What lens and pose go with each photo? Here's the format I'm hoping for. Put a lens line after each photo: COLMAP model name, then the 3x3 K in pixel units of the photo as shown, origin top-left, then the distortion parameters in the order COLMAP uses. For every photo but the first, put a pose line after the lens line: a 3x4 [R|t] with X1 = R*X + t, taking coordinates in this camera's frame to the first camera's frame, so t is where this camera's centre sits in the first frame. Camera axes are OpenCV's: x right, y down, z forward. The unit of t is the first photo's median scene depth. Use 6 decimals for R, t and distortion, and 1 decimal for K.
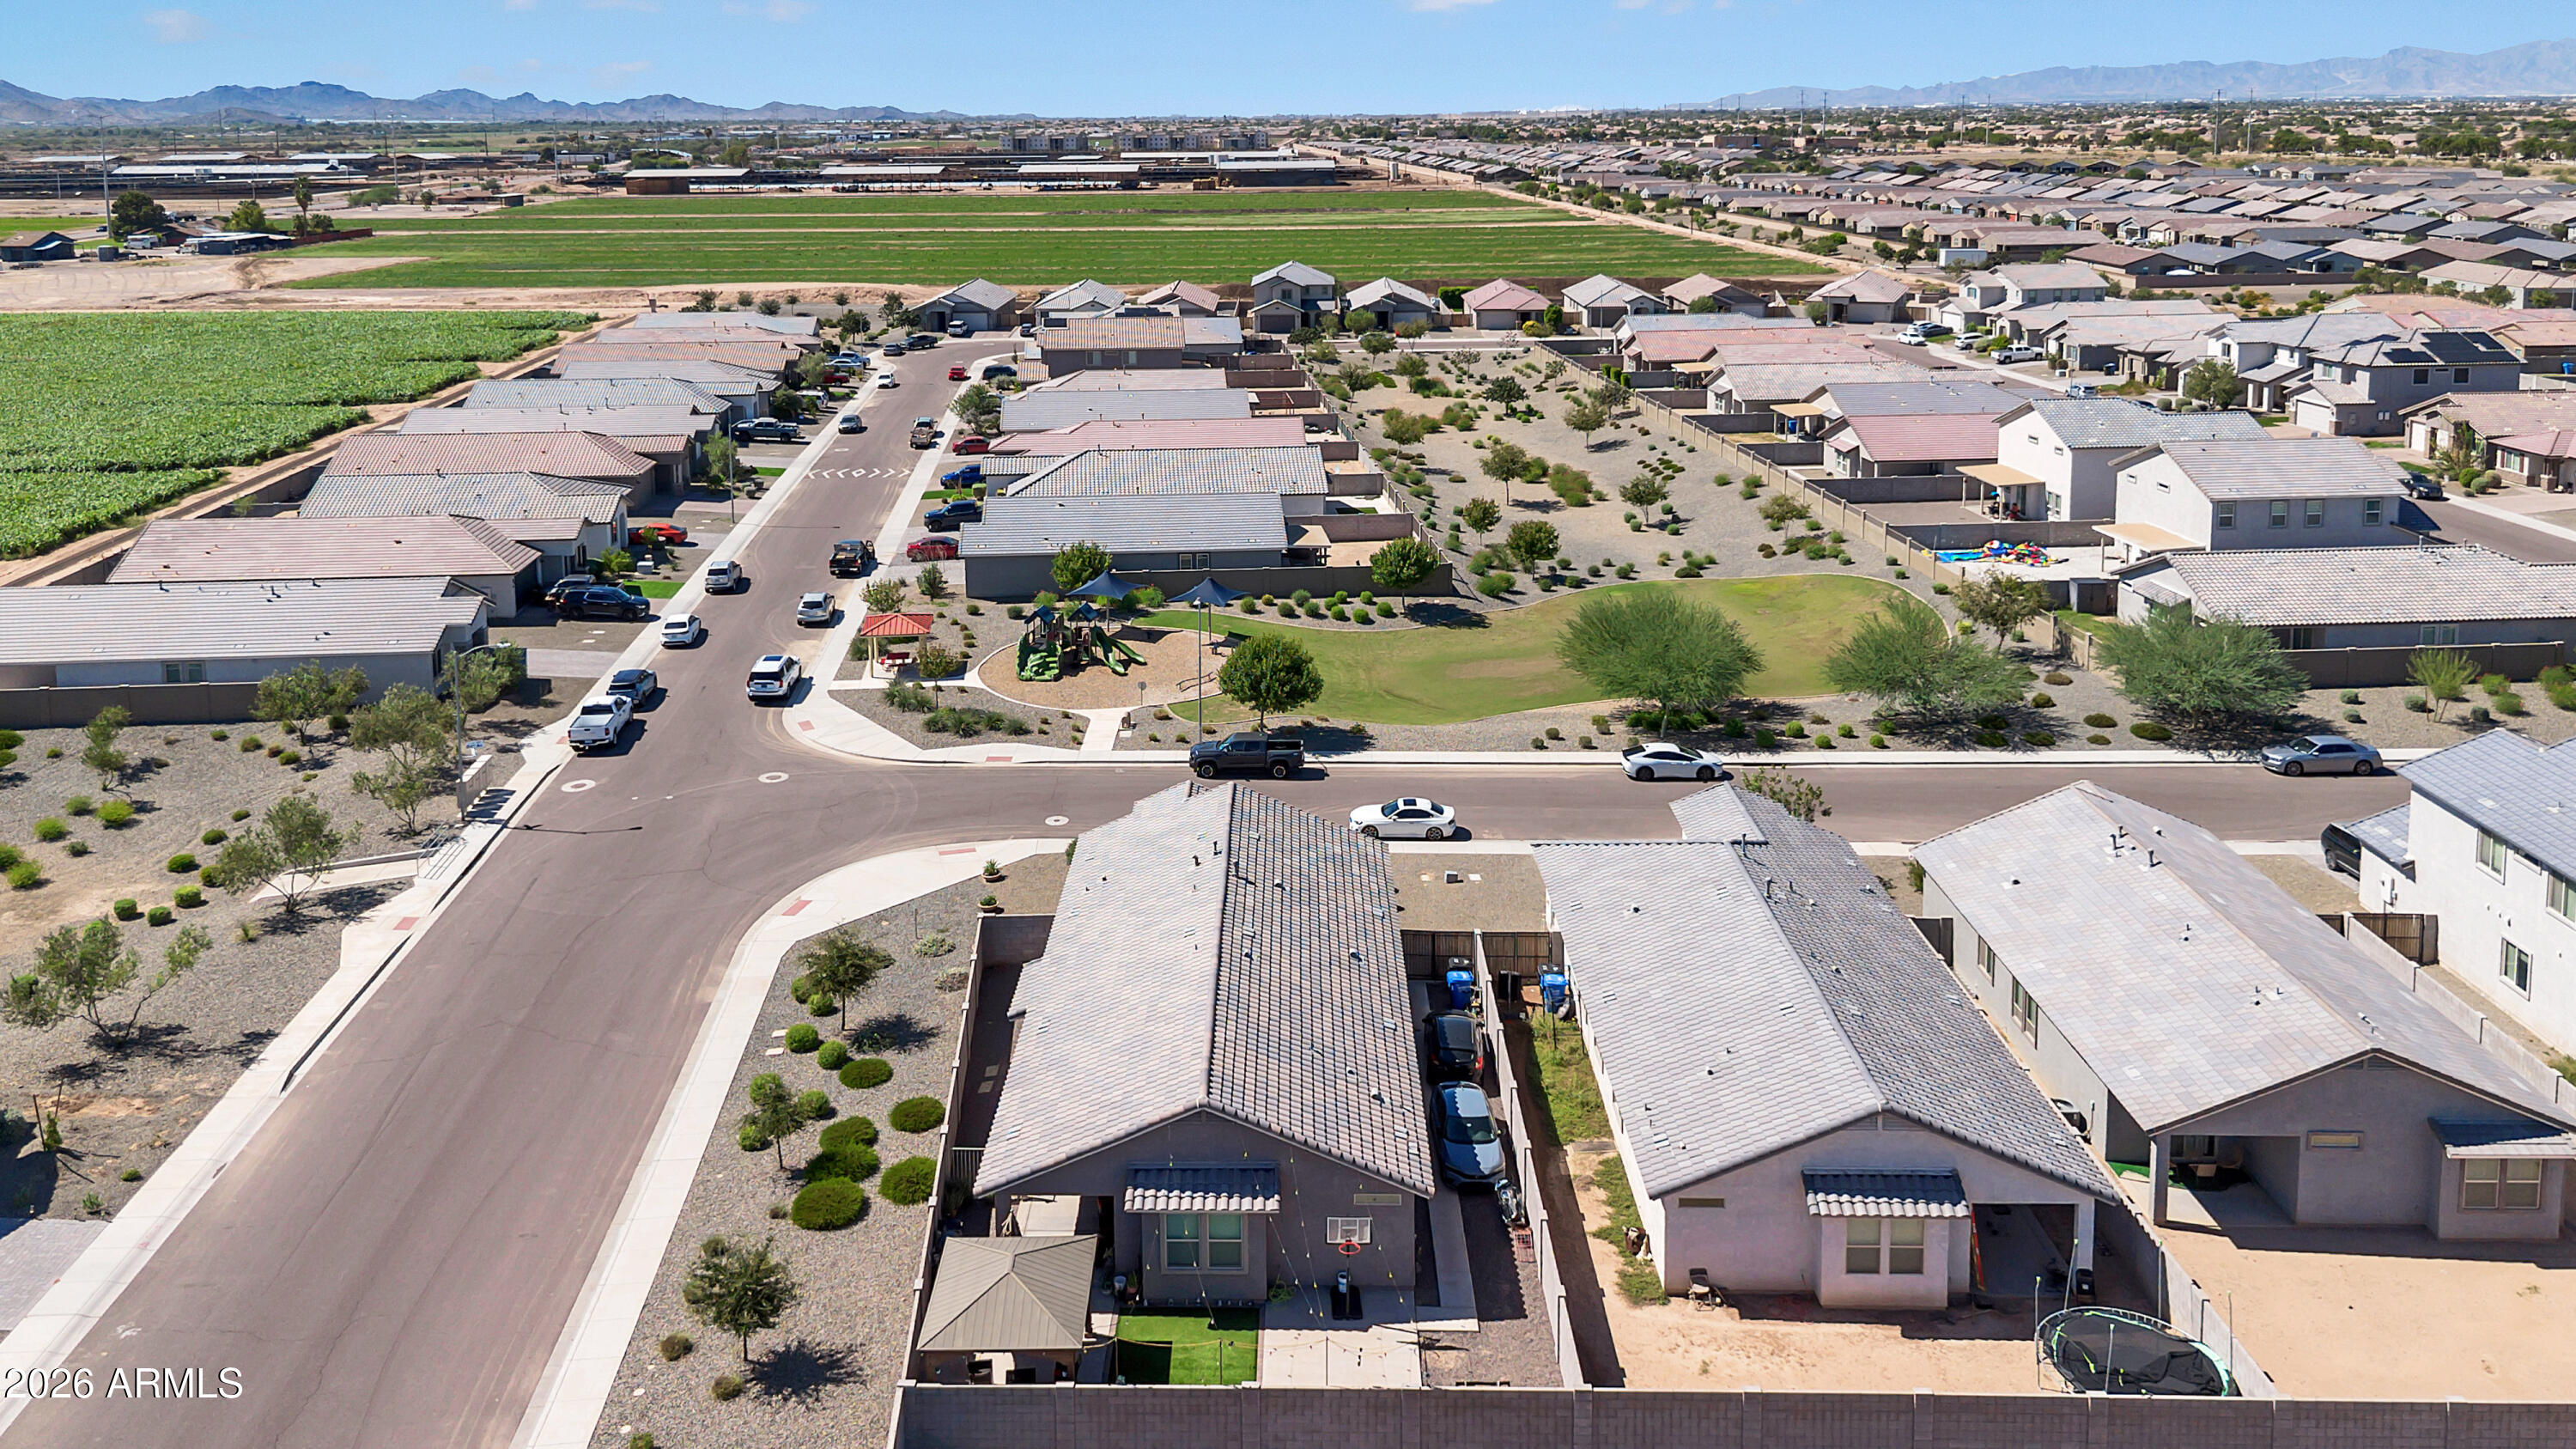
lens RADIAL K [[1889.2, 0, 1219.4], [0, 1889.2, 484.1], [0, 0, 1]] dist [0.065899, -0.070846]
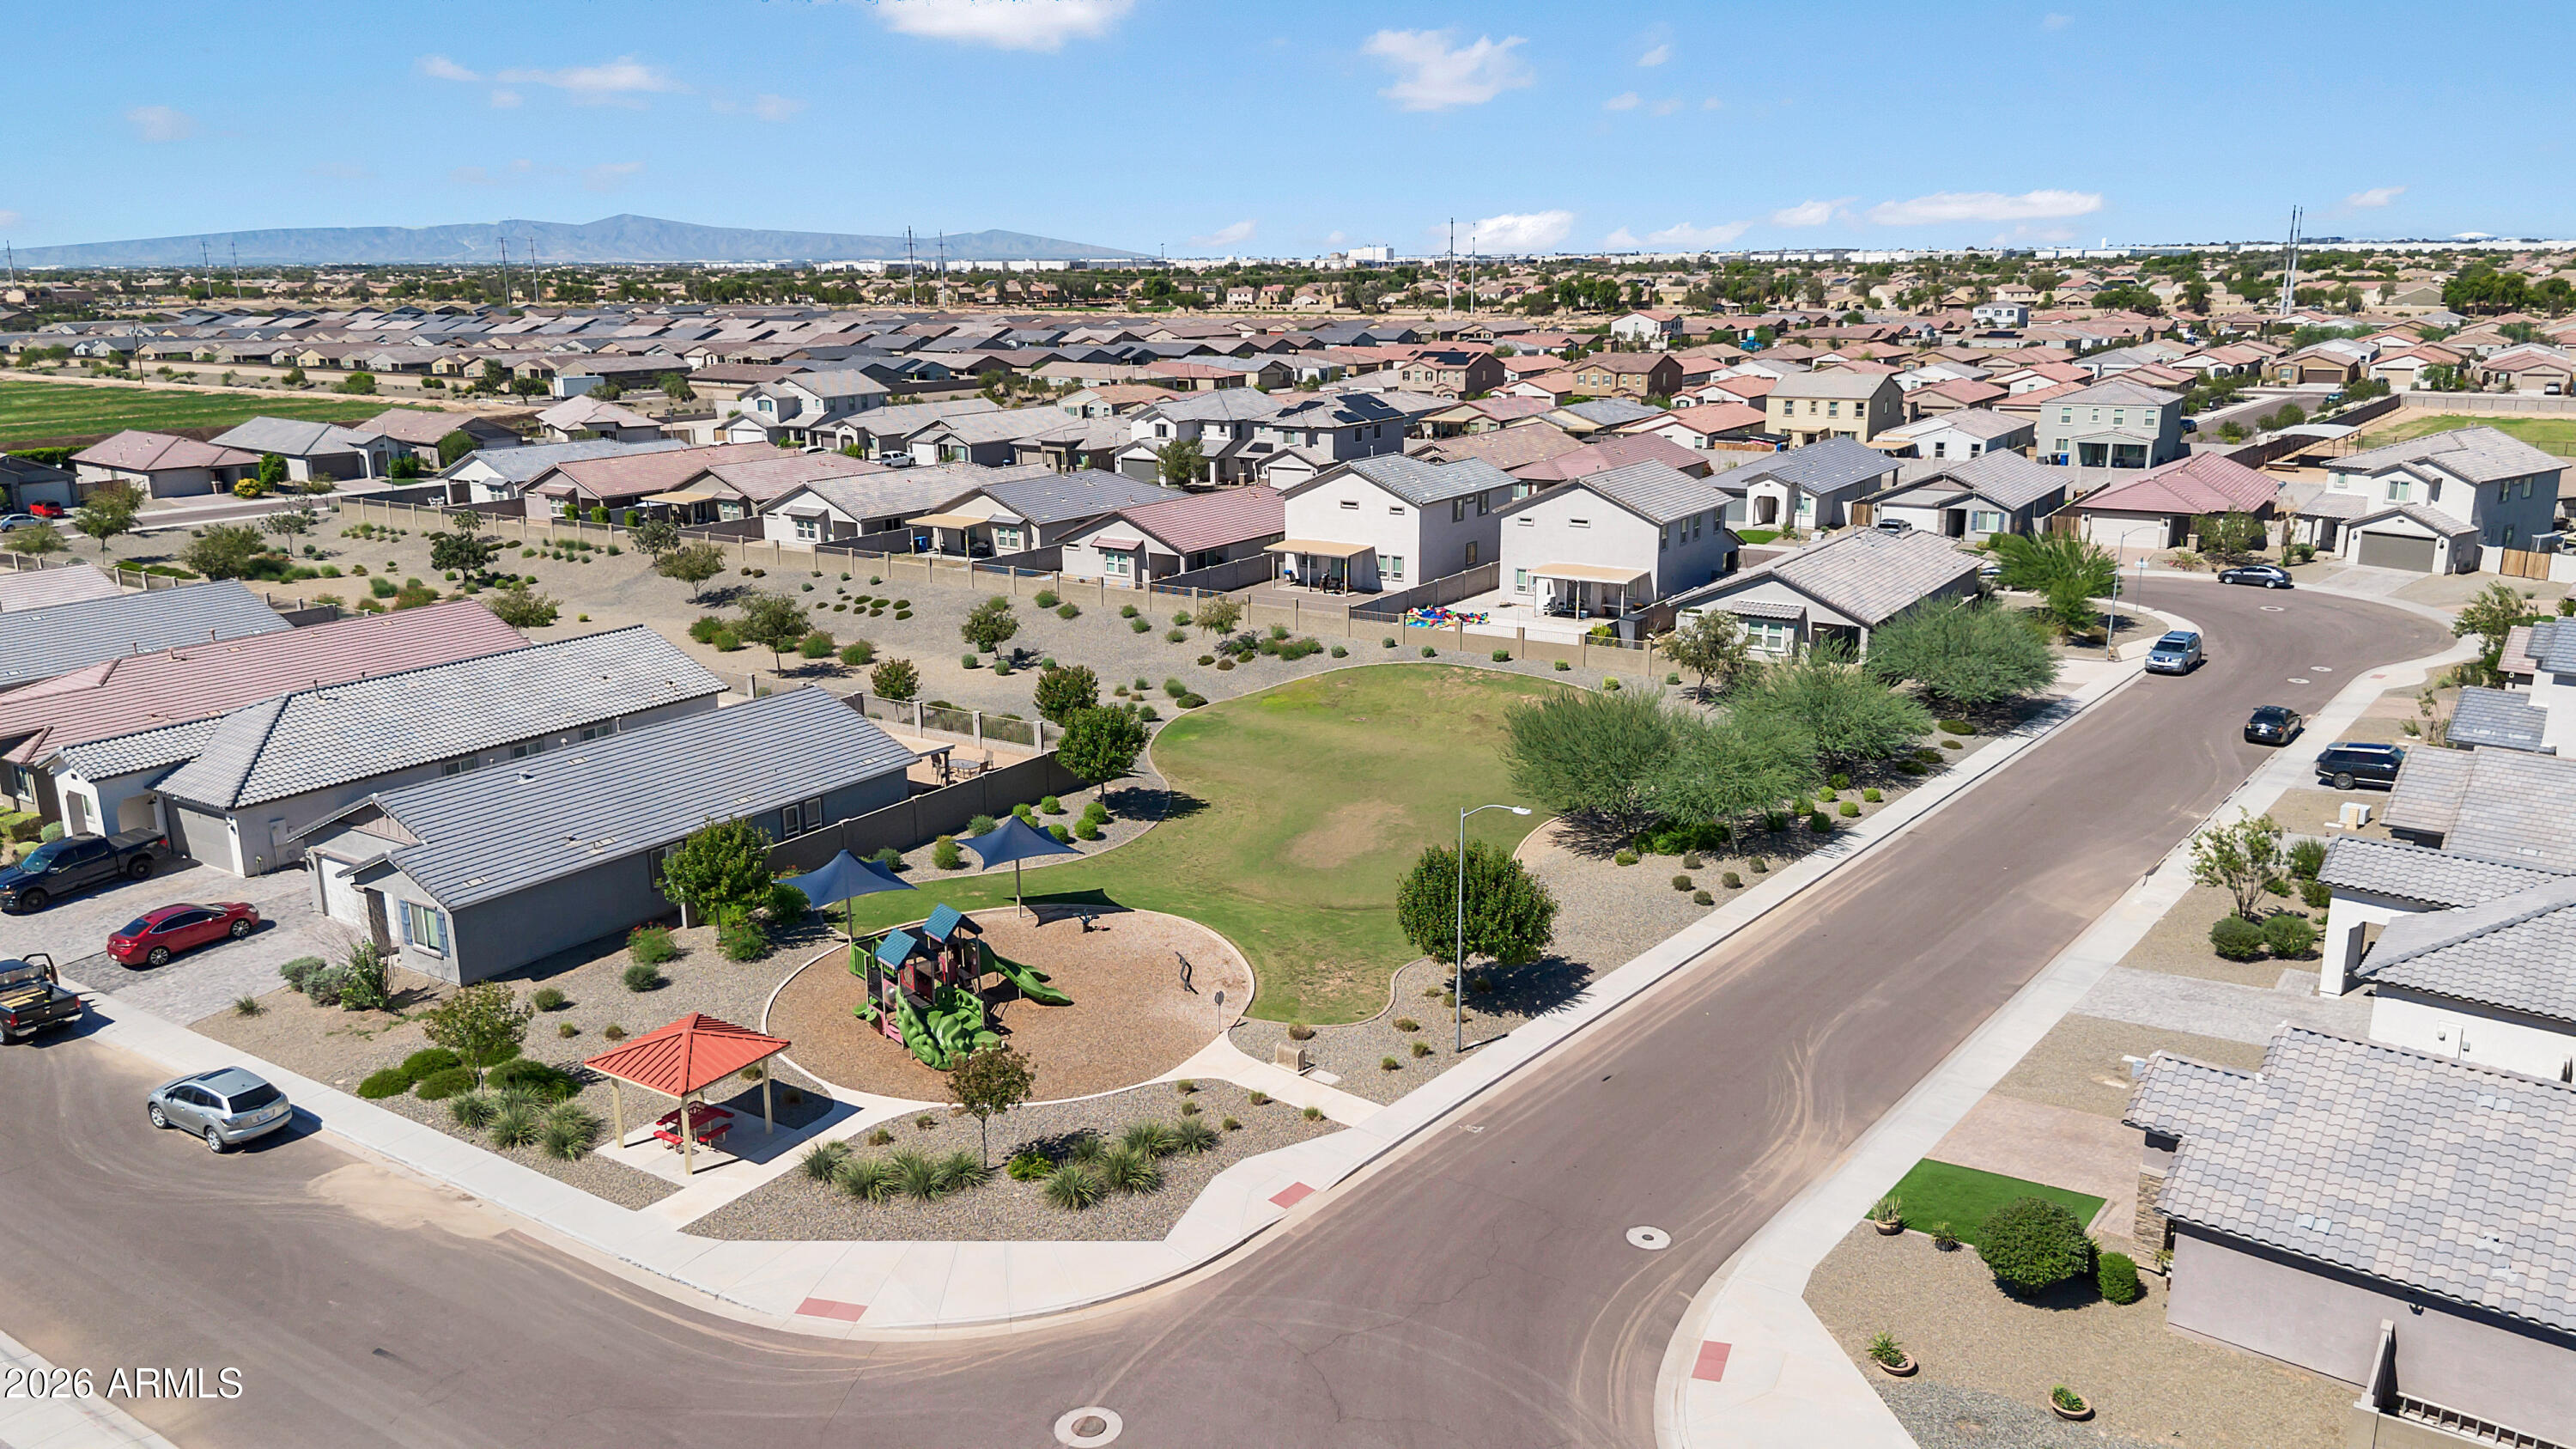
lens RADIAL K [[1845.2, 0, 1268.2], [0, 1845.2, 729.9], [0, 0, 1]] dist [0.054255, -0.058213]
pose [[0.600511, -0.190033, 0.776707, -0.374676], [0.154406, 0.980626, 0.120546, -0.033862], [-0.784567, 0.047538, 0.618219, 0.514856]]
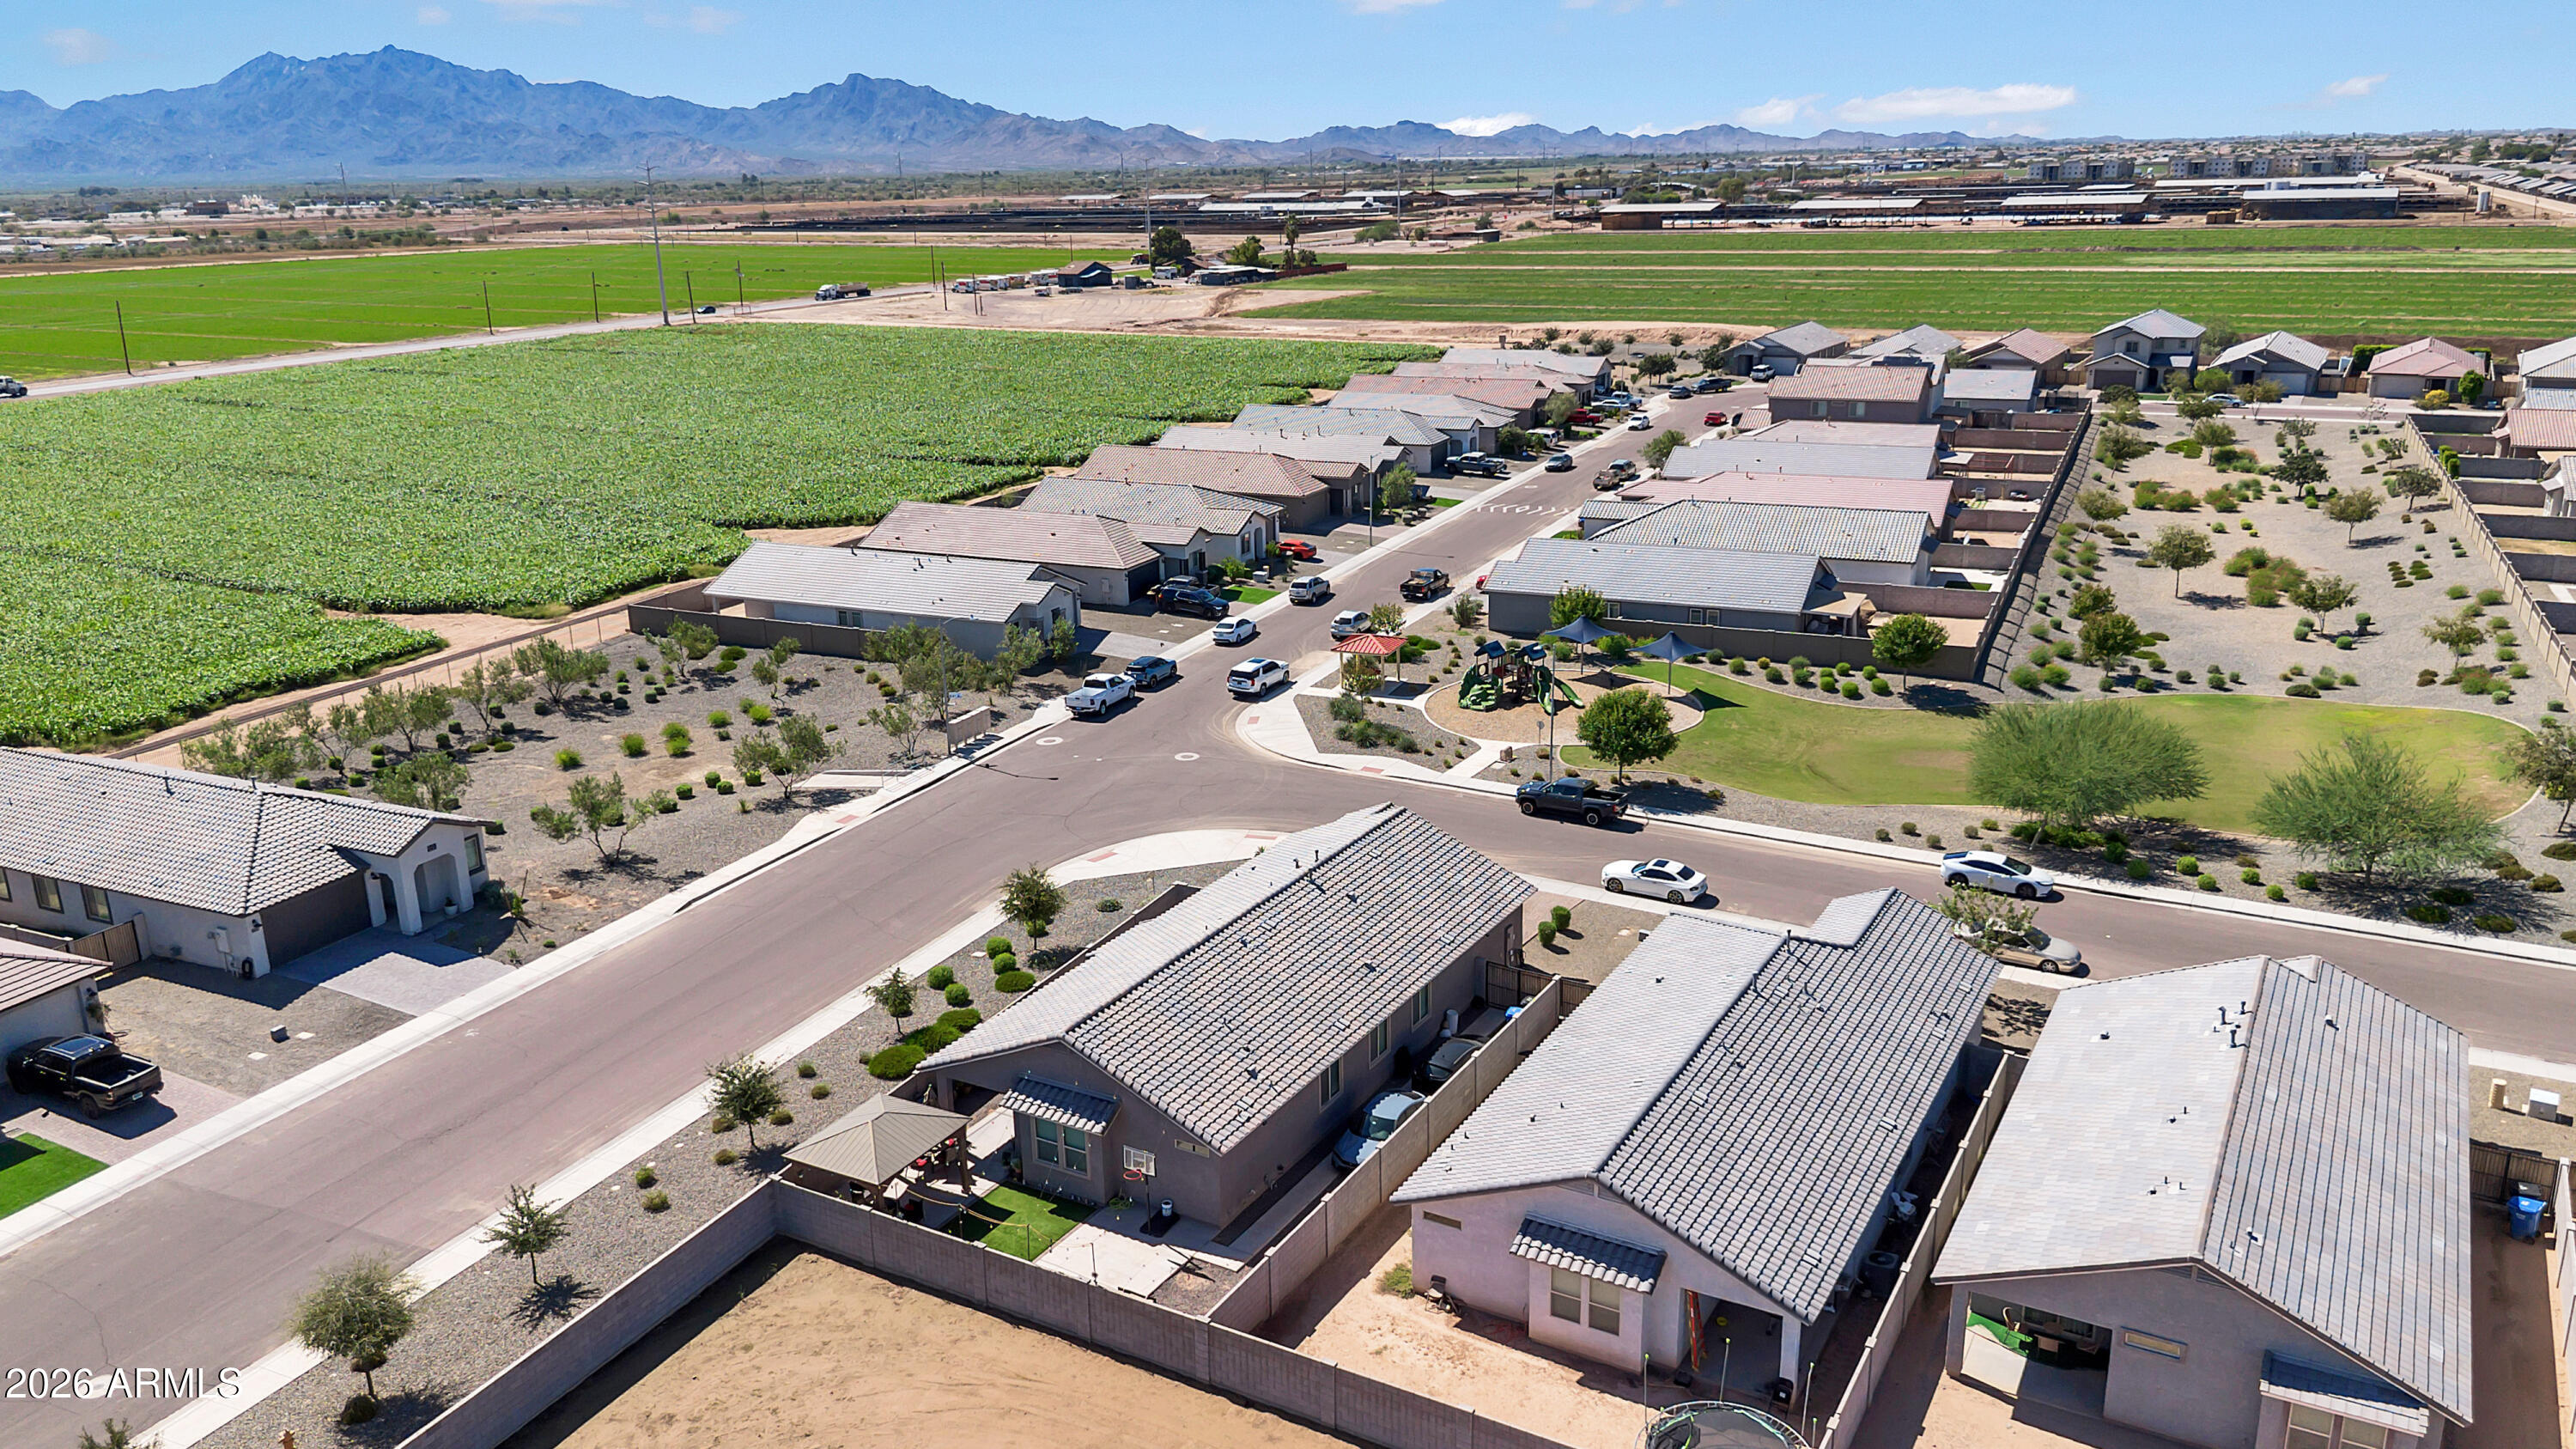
lens RADIAL K [[1845.2, 0, 1268.2], [0, 1845.2, 729.9], [0, 0, 1]] dist [0.054255, -0.058213]
pose [[0.874611, 0.131661, -0.466605, 0.249846], [-0.078104, 0.988112, 0.132414, -0.012860], [0.478492, -0.079367, 0.874497, 0.020056]]
